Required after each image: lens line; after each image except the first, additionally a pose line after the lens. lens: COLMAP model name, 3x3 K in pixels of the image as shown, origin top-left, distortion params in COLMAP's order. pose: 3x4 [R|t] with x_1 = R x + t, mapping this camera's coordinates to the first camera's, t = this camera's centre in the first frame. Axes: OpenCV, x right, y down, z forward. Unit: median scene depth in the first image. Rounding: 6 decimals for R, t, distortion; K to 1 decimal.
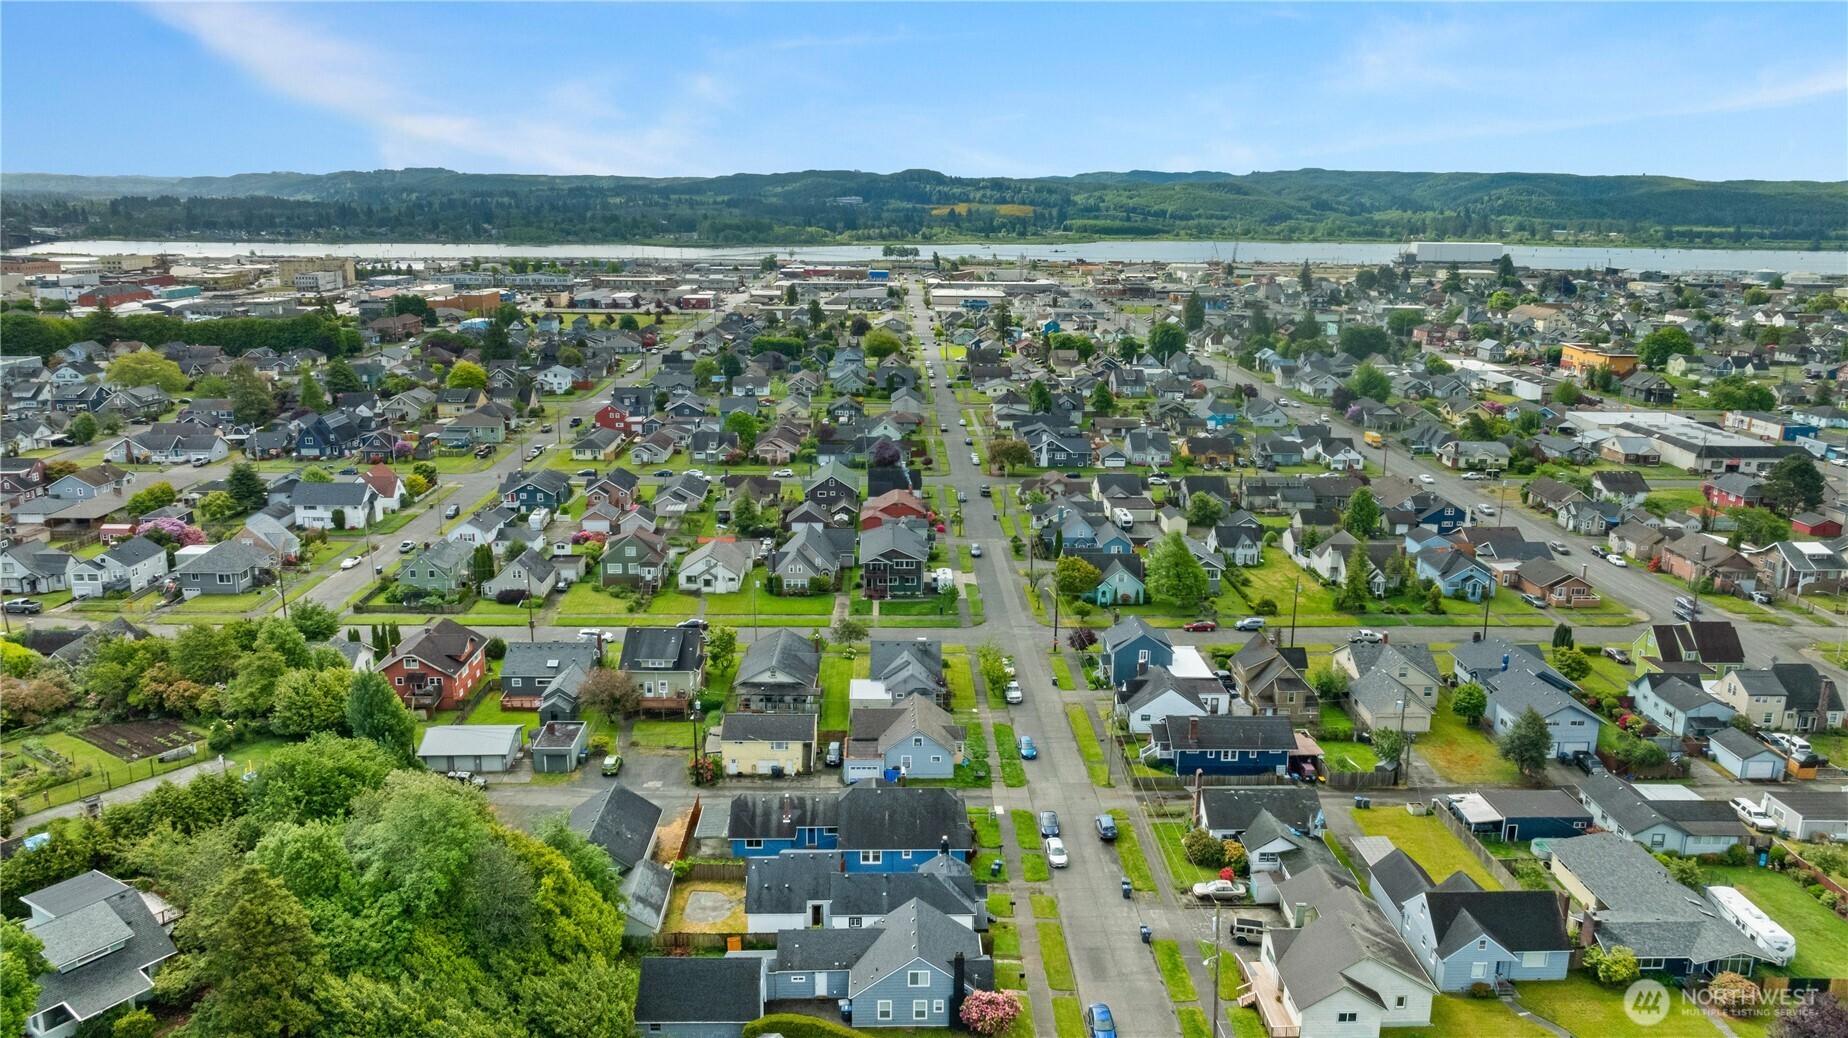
lens RADIAL K [[1284.2, 0, 939.5], [0, 1284.2, 513.1], [0, 0, 1]] dist [-0.034675, 0.032054]
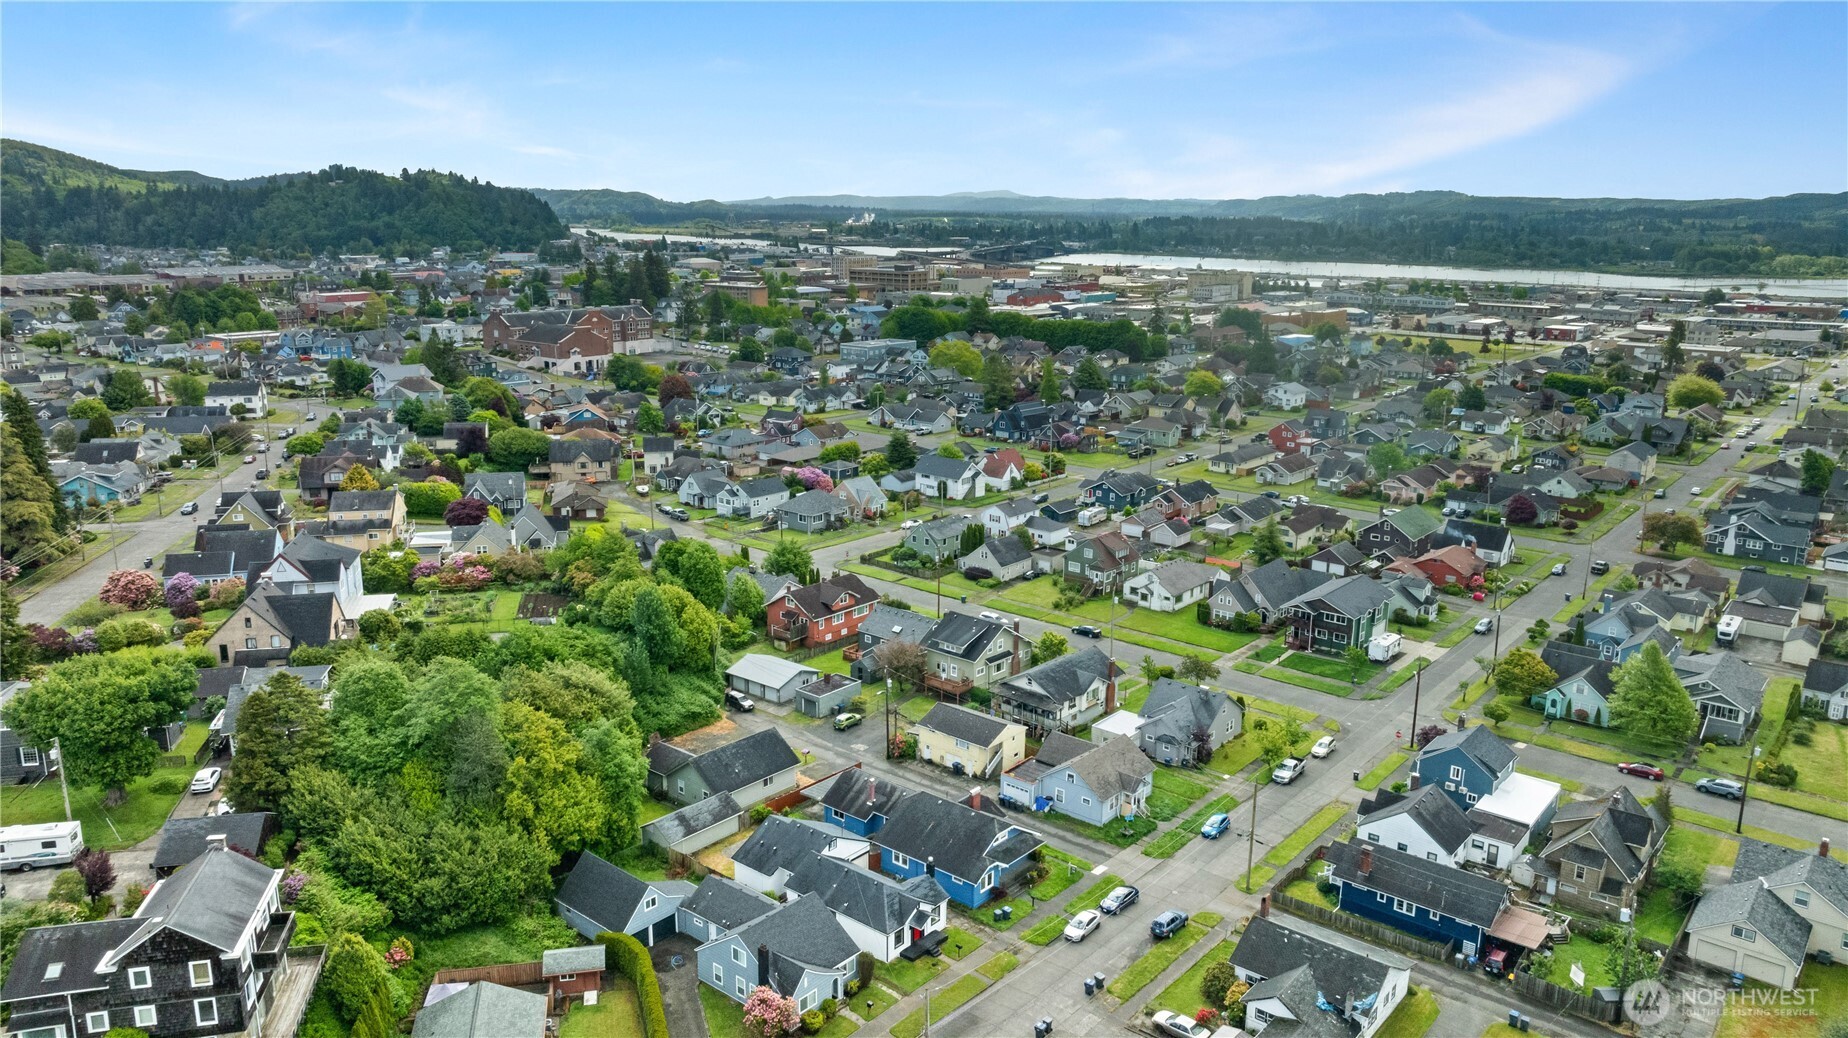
lens RADIAL K [[1284.2, 0, 939.5], [0, 1284.2, 513.1], [0, 0, 1]] dist [-0.034675, 0.032054]
pose [[0.750443, 0.147666, -0.644228, 0.330744], [-0.158285, 0.986511, 0.041739, -0.026140], [0.641701, 0.070649, 0.763694, 0.134406]]
